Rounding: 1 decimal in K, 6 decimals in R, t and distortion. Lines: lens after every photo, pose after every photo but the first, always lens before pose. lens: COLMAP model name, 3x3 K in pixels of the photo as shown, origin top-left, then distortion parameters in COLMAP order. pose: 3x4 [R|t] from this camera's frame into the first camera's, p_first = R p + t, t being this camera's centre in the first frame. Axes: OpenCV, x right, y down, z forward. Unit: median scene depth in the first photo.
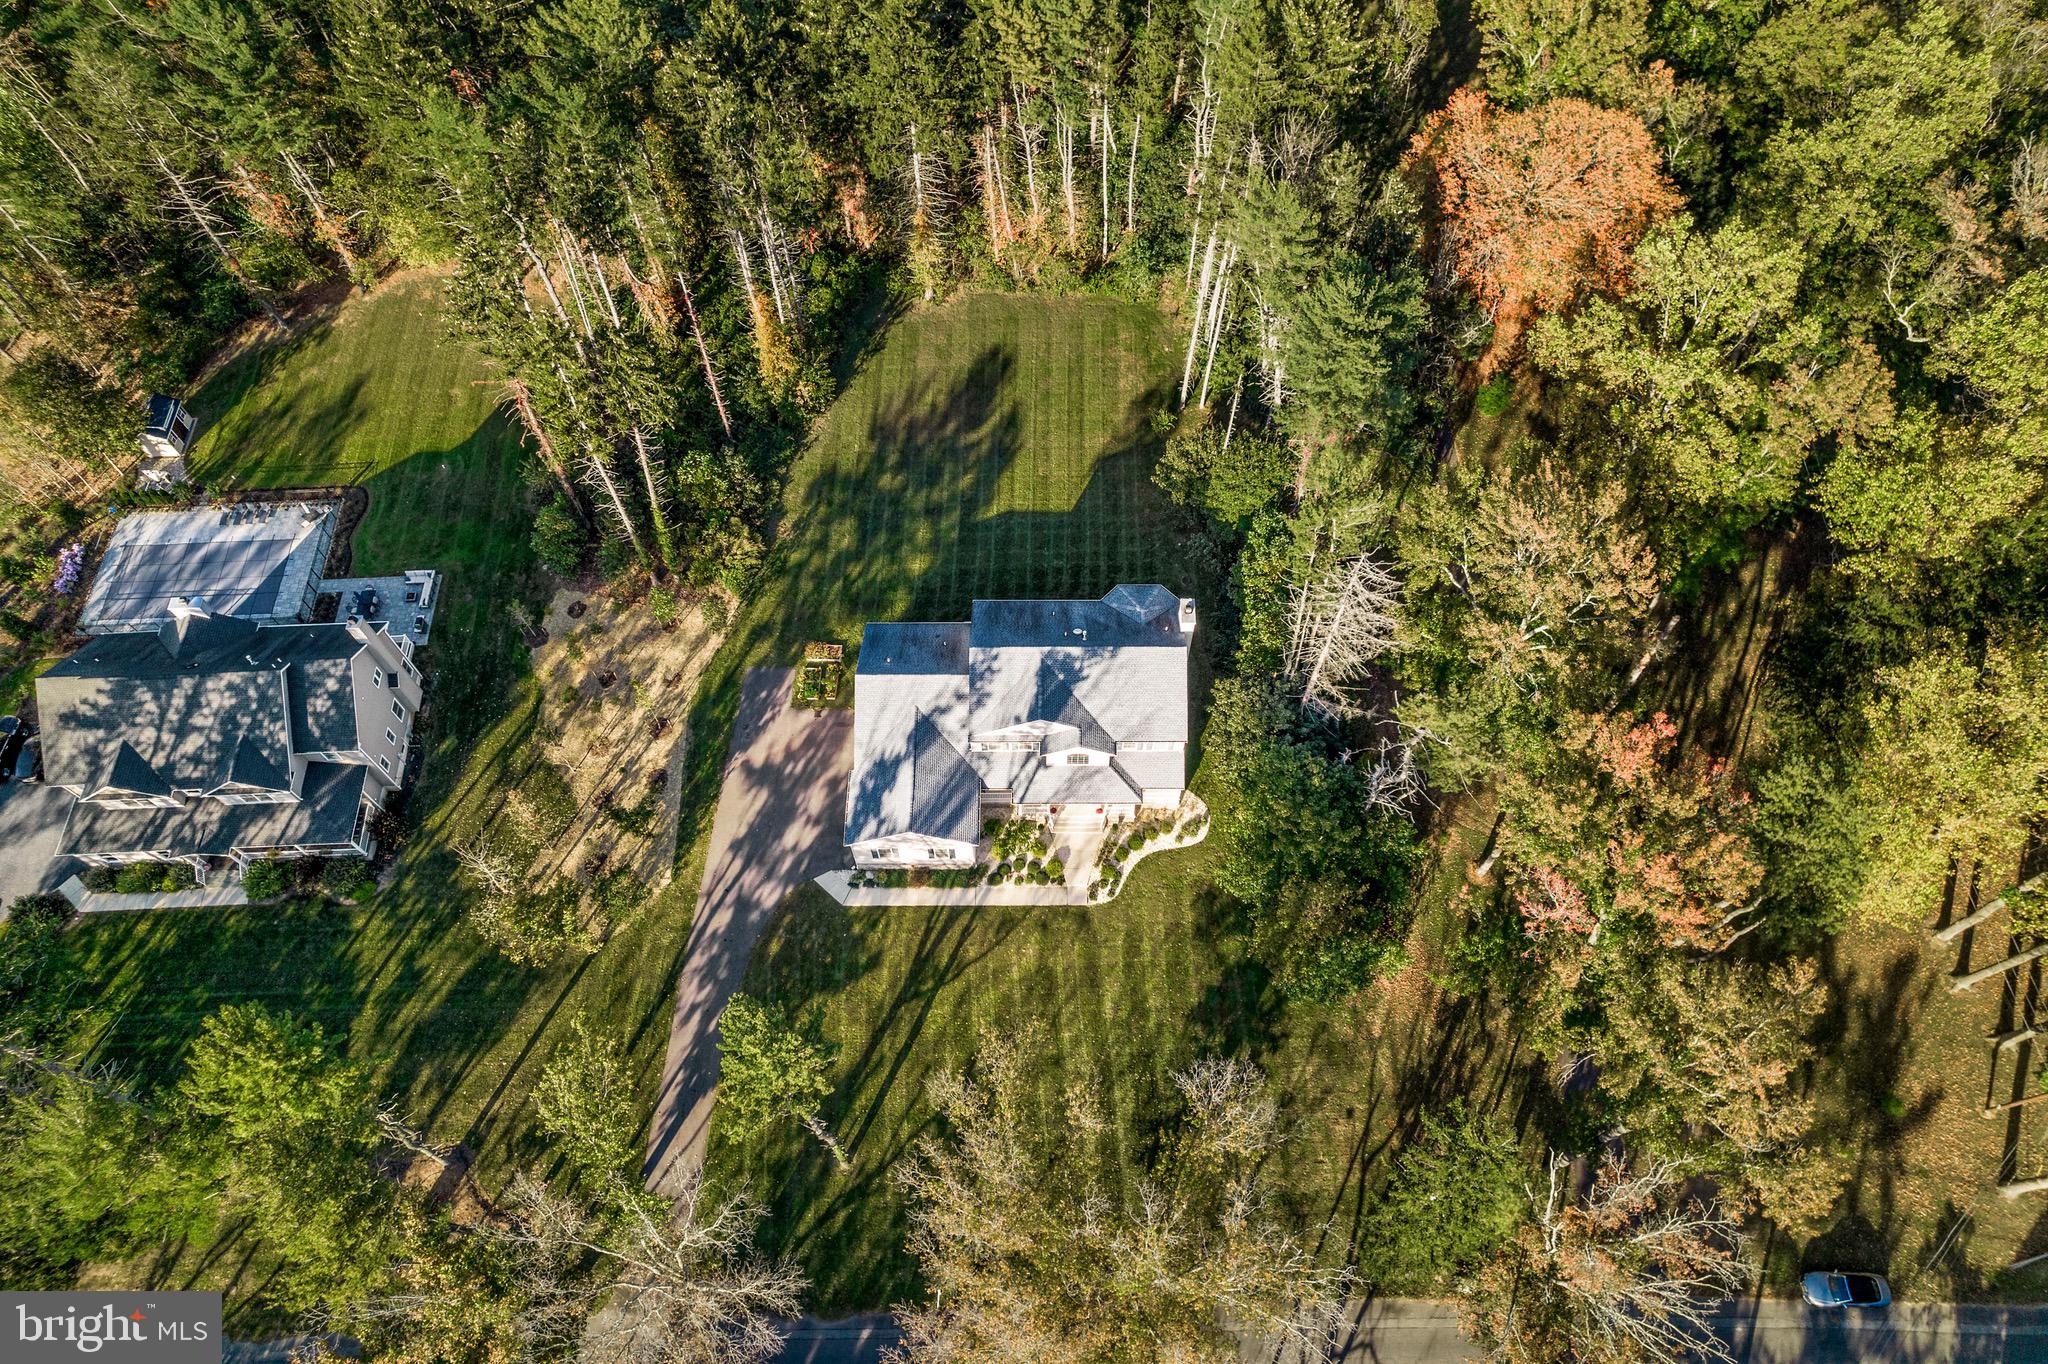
lens RADIAL K [[1319.6, 0, 1024.0], [0, 1319.6, 682.0], [0, 0, 1]] dist [-0.080586, 0.084213]
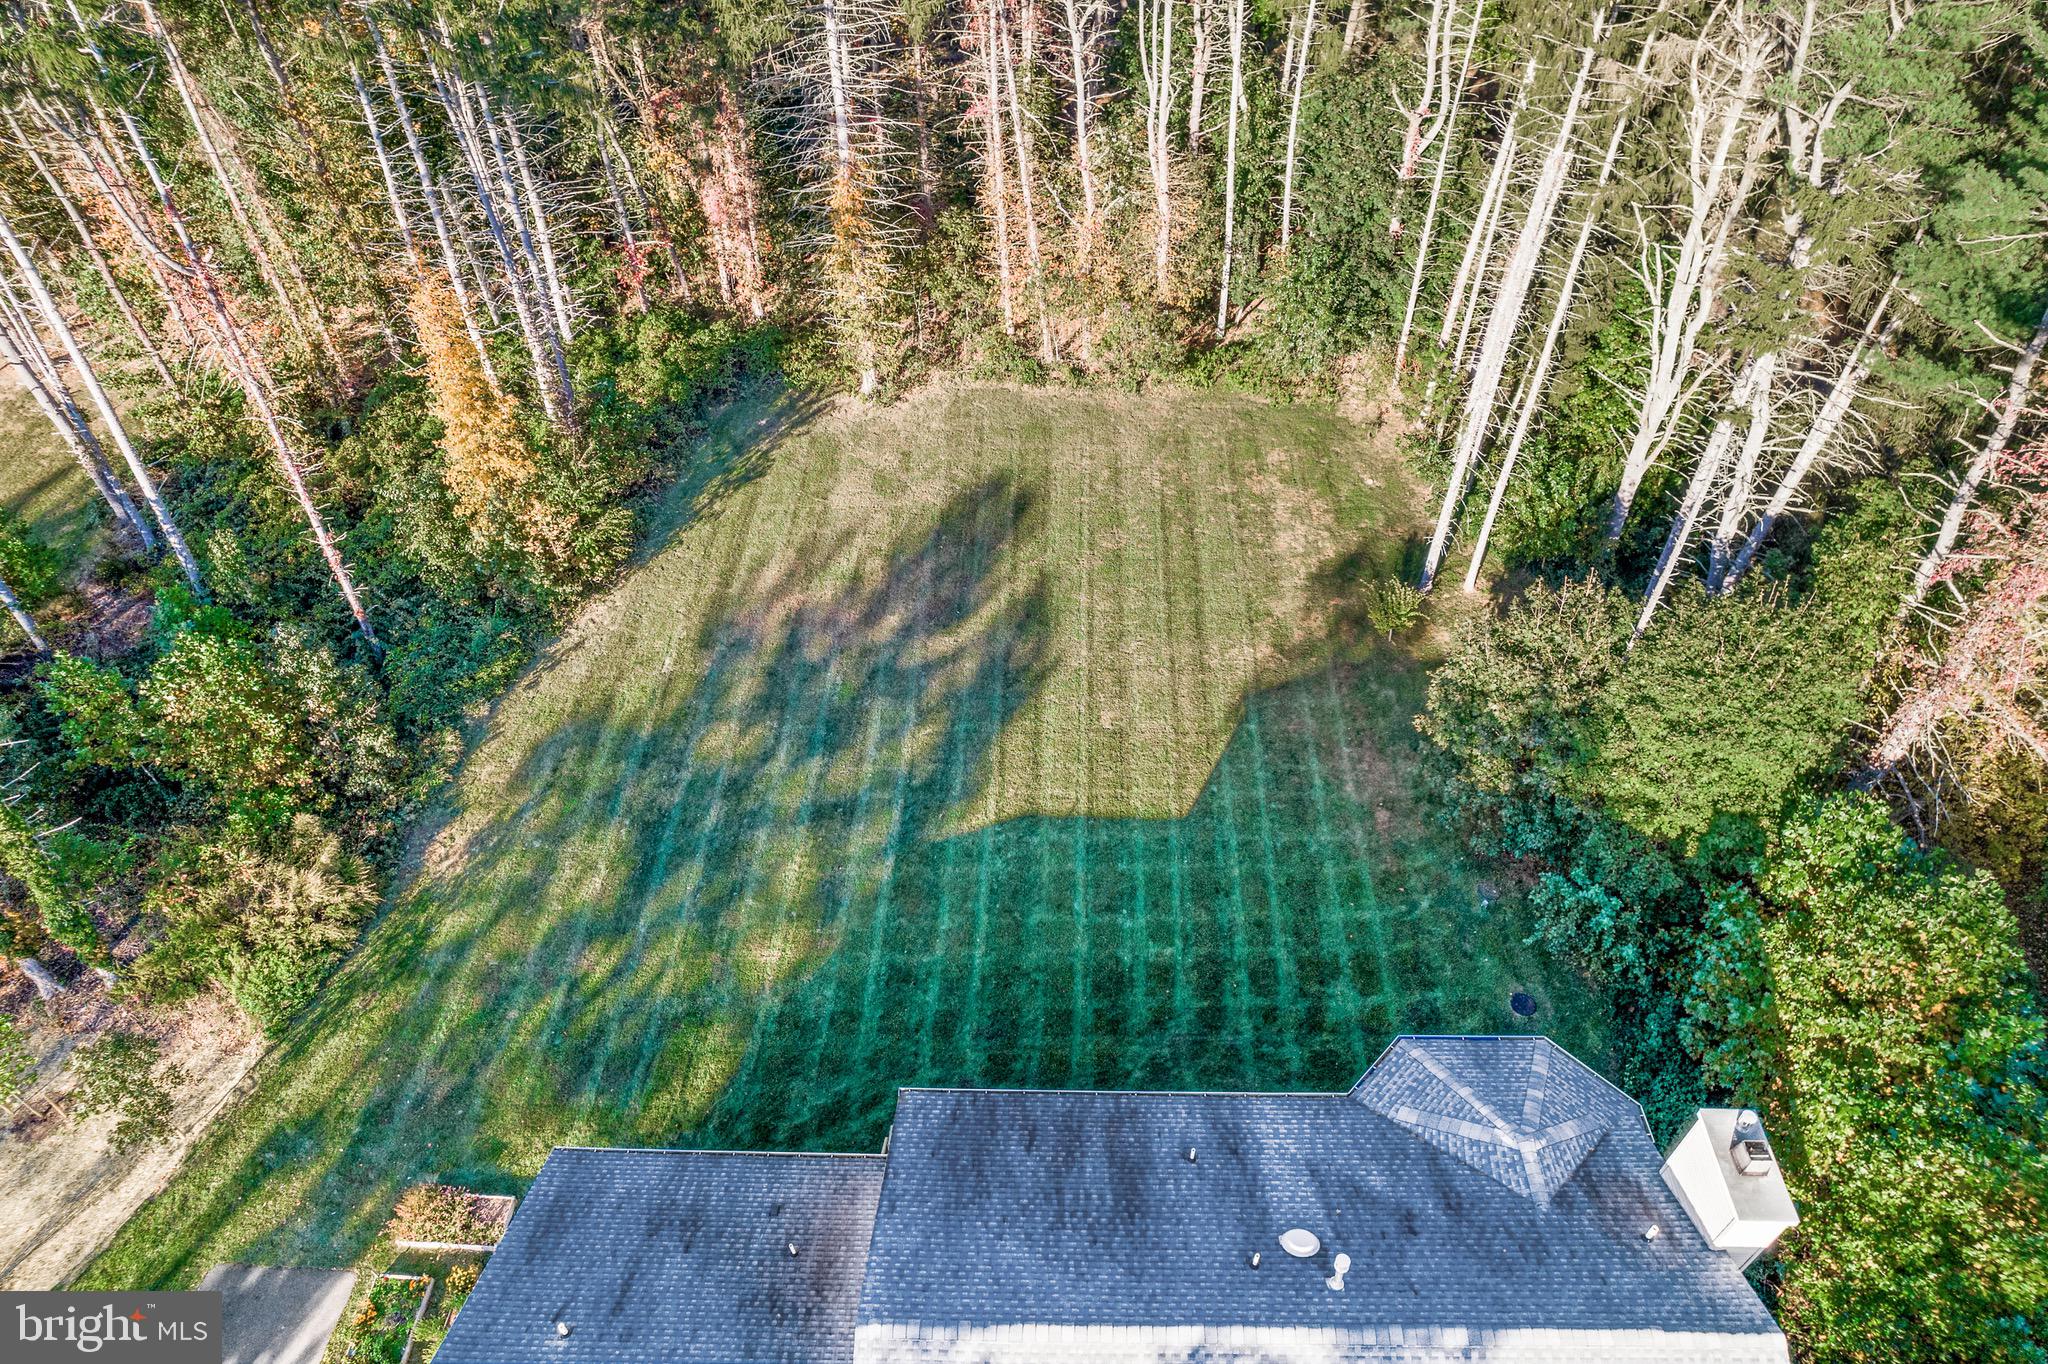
lens RADIAL K [[1319.6, 0, 1024.0], [0, 1319.6, 682.0], [0, 0, 1]] dist [-0.080586, 0.084213]
pose [[0.999835, 0.011305, -0.014242, -0.007780], [-0.014807, 0.960796, -0.276861, -0.067875], [0.010553, 0.277026, 0.960805, 0.698910]]
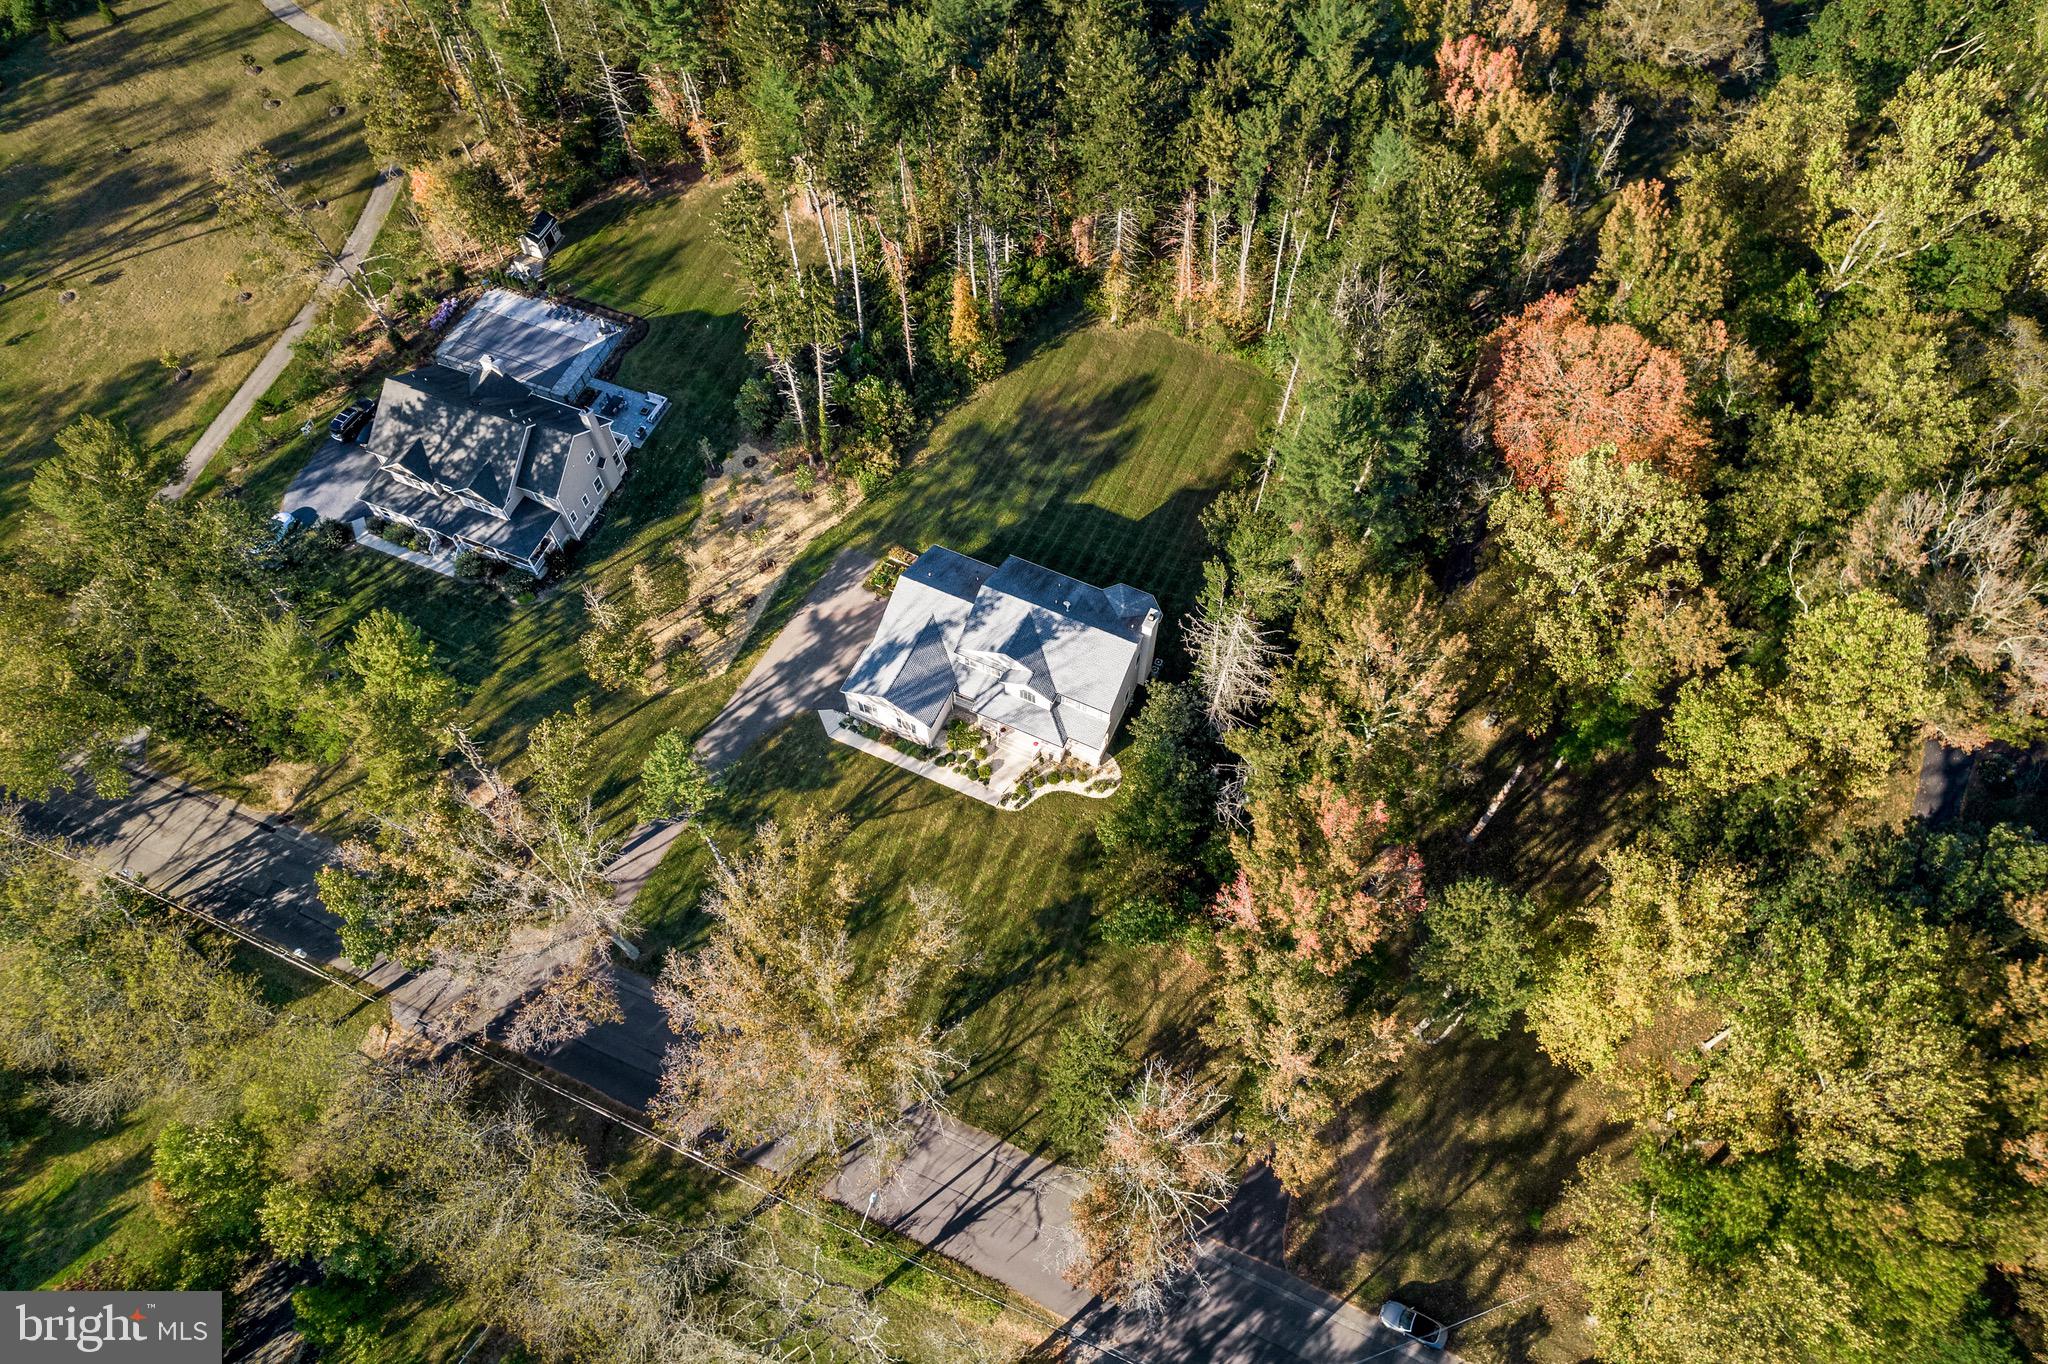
lens RADIAL K [[1319.6, 0, 1024.0], [0, 1319.6, 682.0], [0, 0, 1]] dist [-0.080586, 0.084213]
pose [[0.908203, 0.364533, -0.205630, 0.277630], [-0.363461, 0.930553, 0.044356, -0.008780], [0.207519, 0.034455, 0.977624, -0.232962]]
